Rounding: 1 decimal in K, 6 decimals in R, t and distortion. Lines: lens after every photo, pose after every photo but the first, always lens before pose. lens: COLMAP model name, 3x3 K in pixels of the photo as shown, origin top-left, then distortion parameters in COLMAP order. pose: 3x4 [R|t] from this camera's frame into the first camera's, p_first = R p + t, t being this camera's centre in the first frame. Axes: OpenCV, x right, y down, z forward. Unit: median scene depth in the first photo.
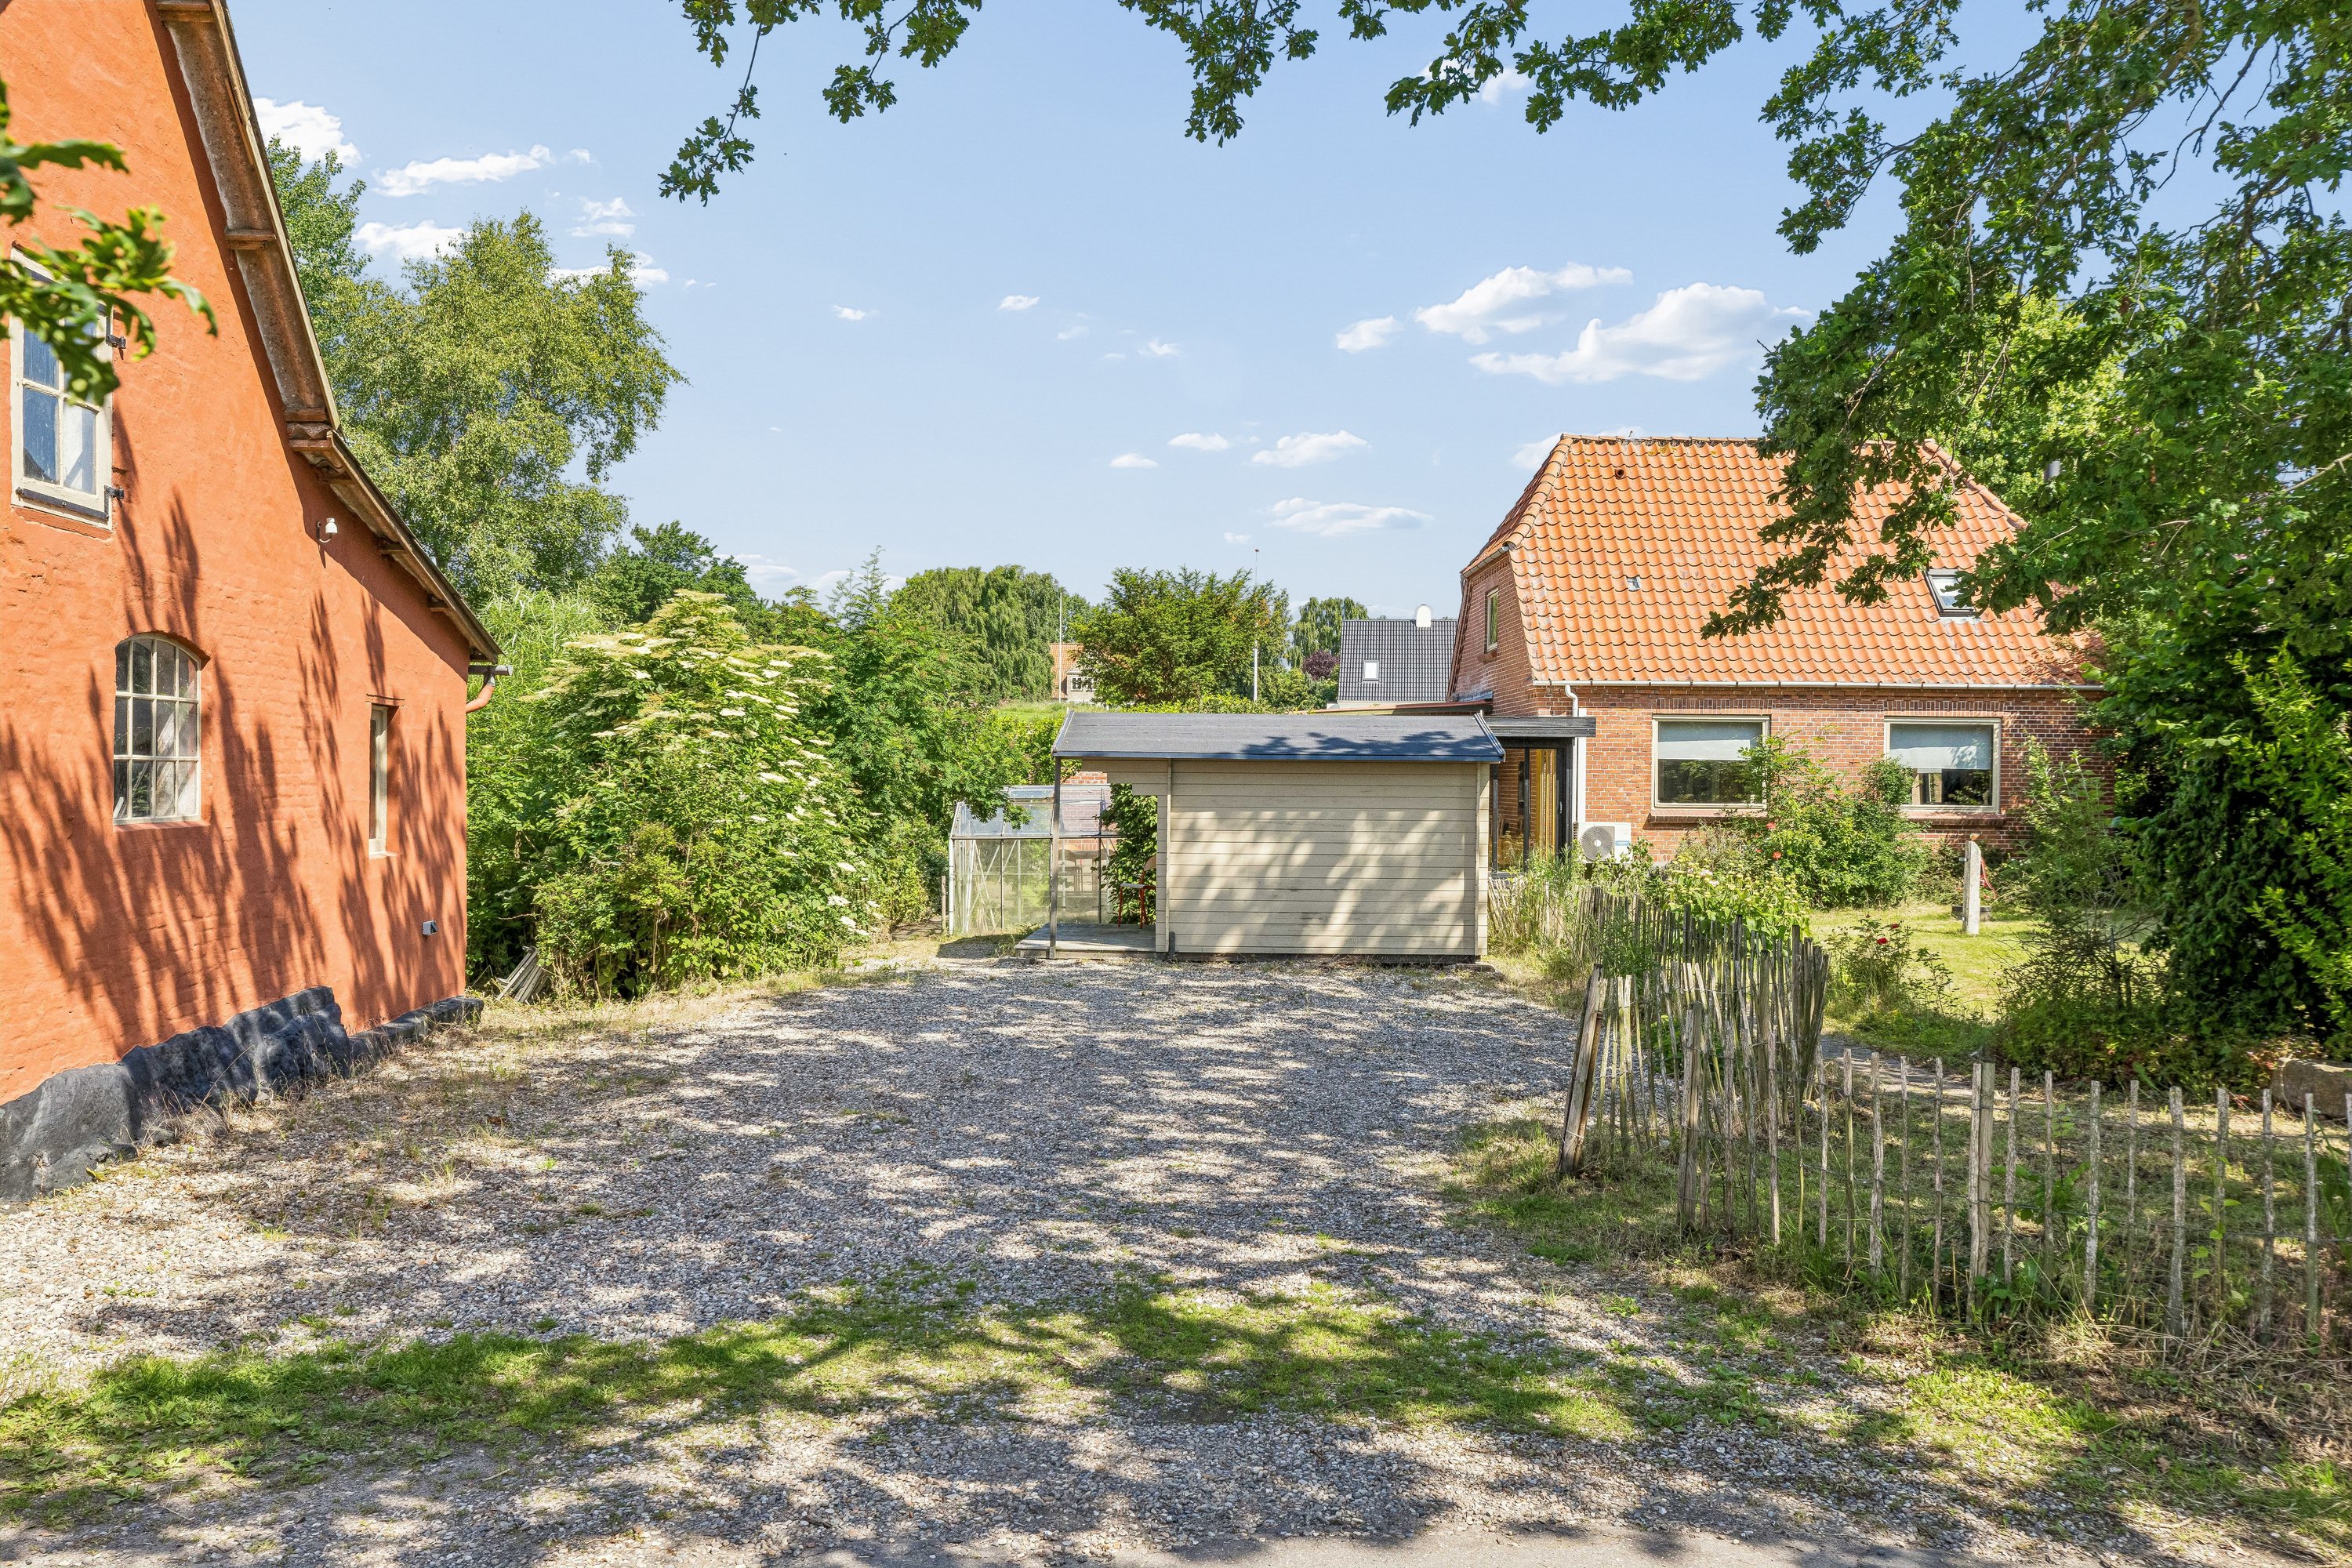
lens RADIAL K [[1967.9, 0, 1176.0], [0, 1967.9, 784.0], [0, 0, 1]] dist [-0.084085, 0.007961]
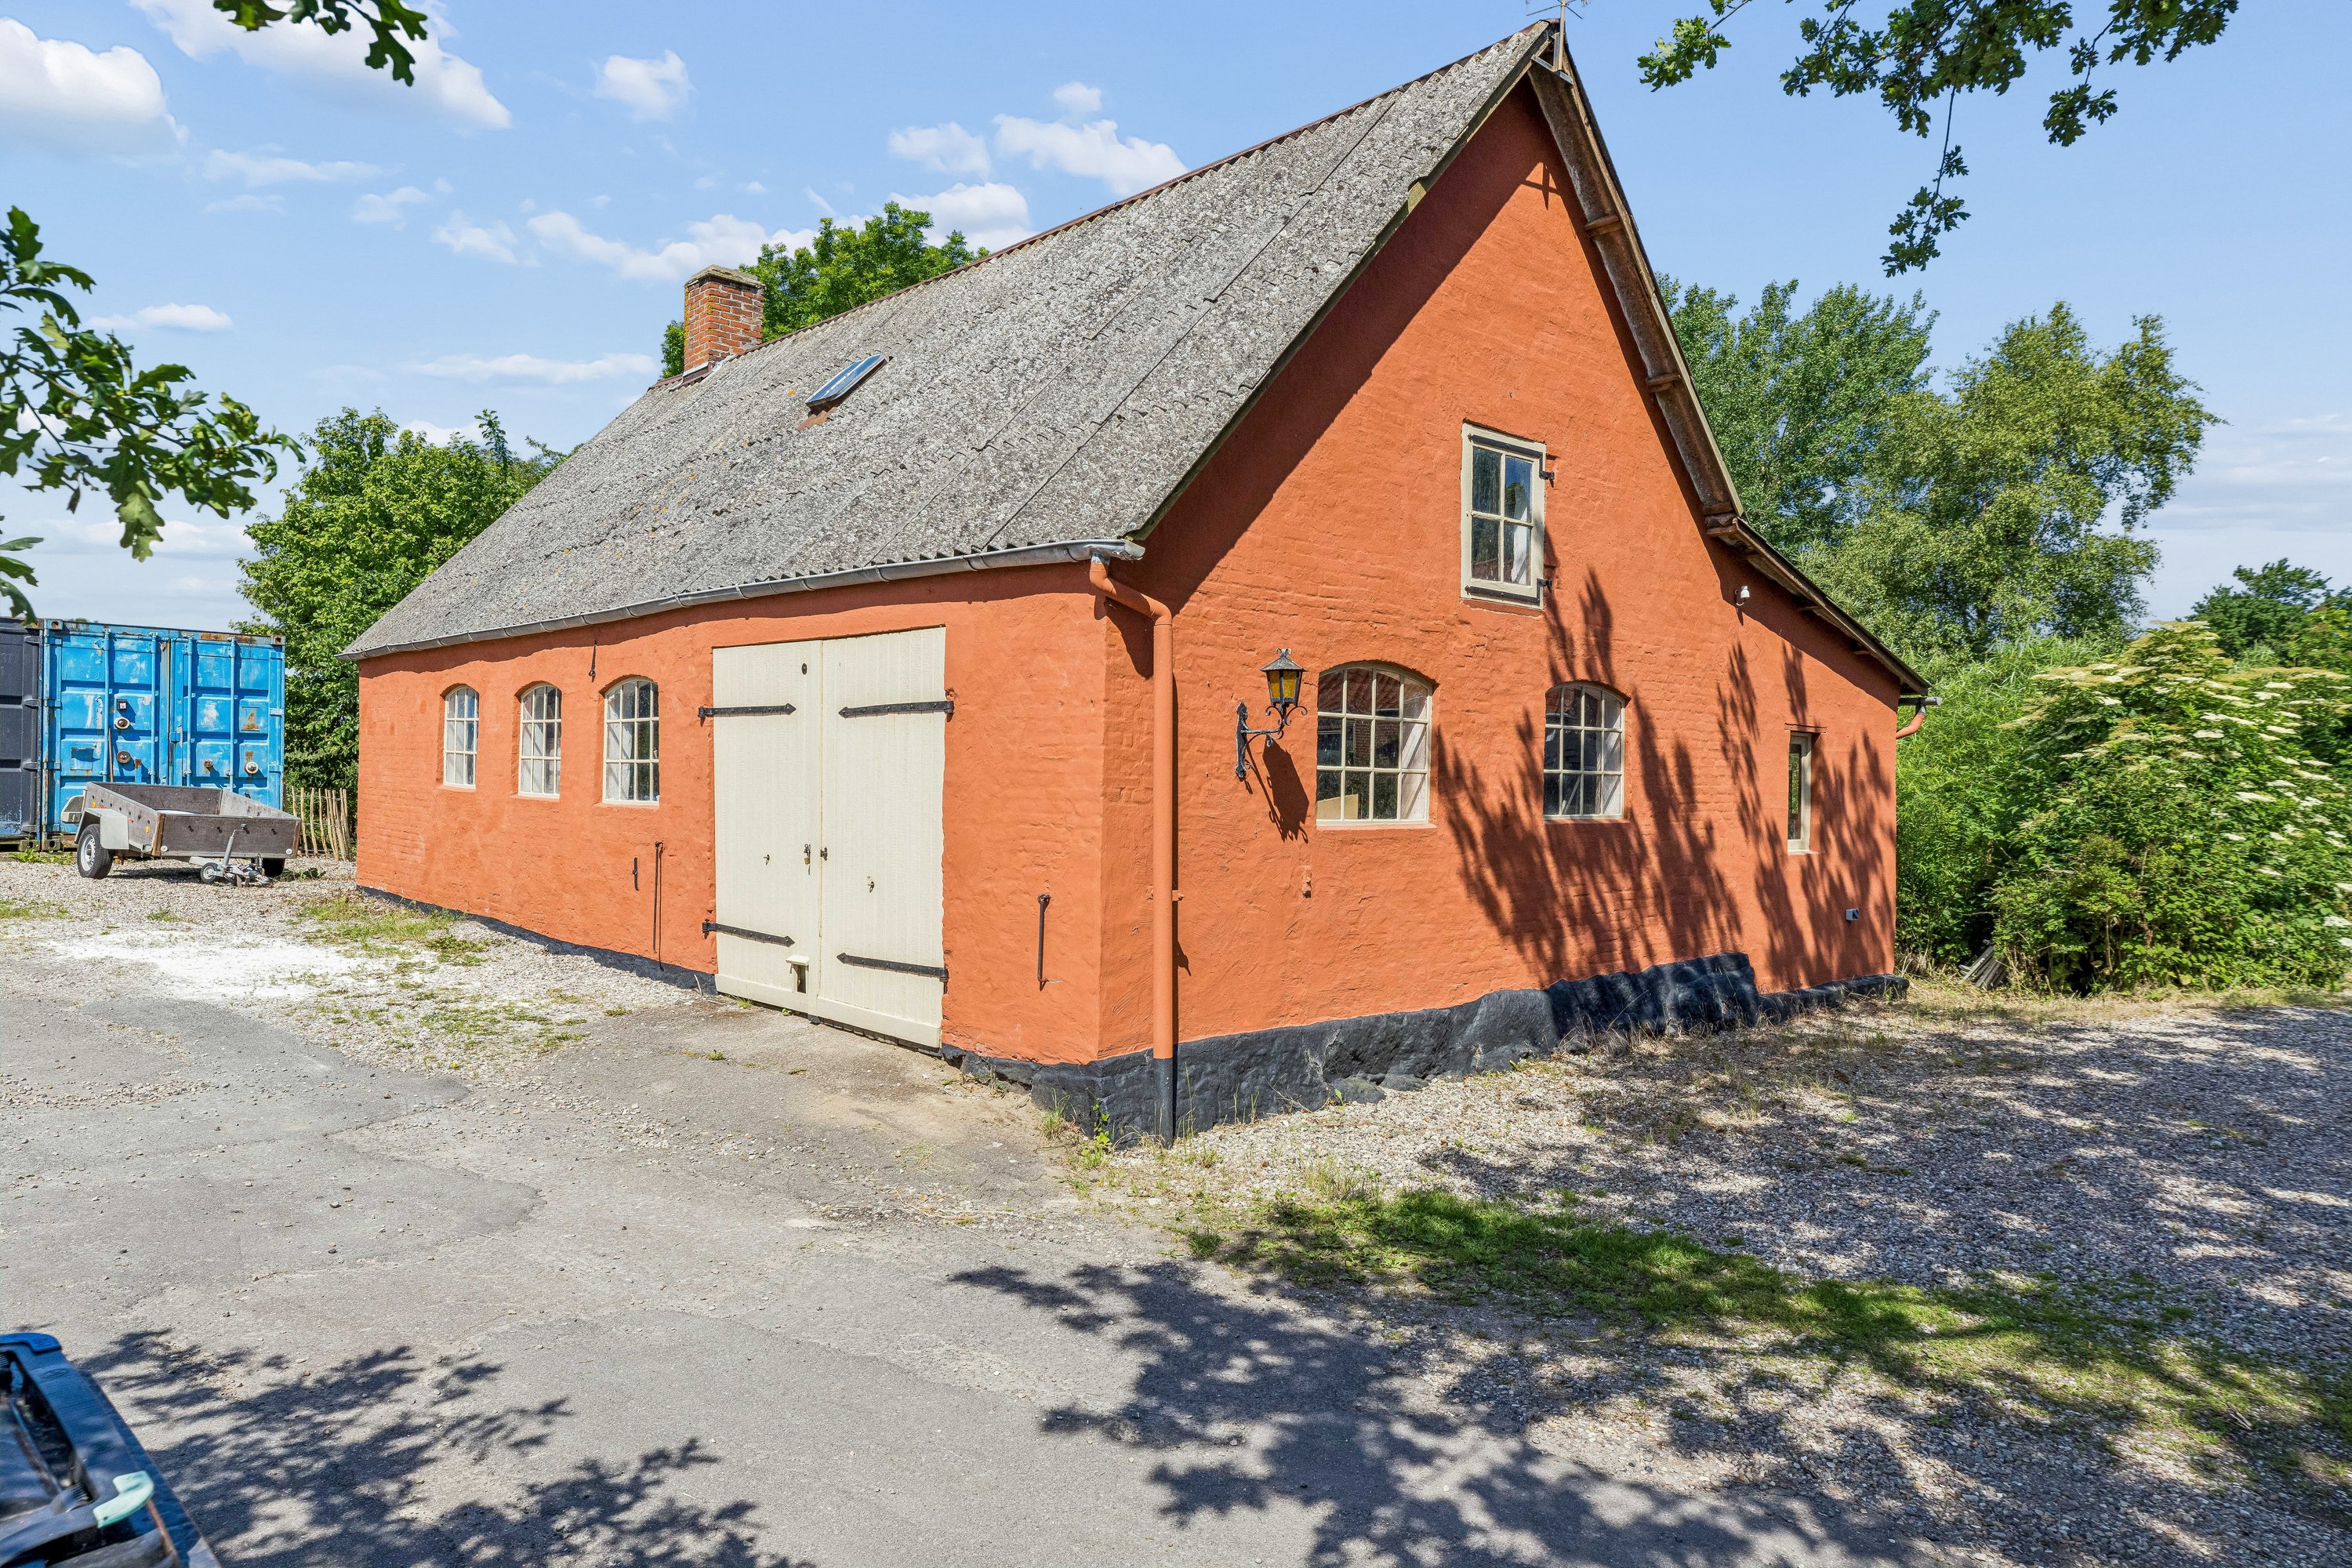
lens RADIAL K [[1498.7, 0, 1176.0], [0, 1498.7, 784.0], [0, 0, 1]] dist [0.003509, -0.025253]
pose [[0.564531, 0.001871, -0.825410, 0.156675], [-0.015059, 0.999854, -0.008033, 0.006435], [0.825275, 0.016965, 0.564477, 0.122279]]
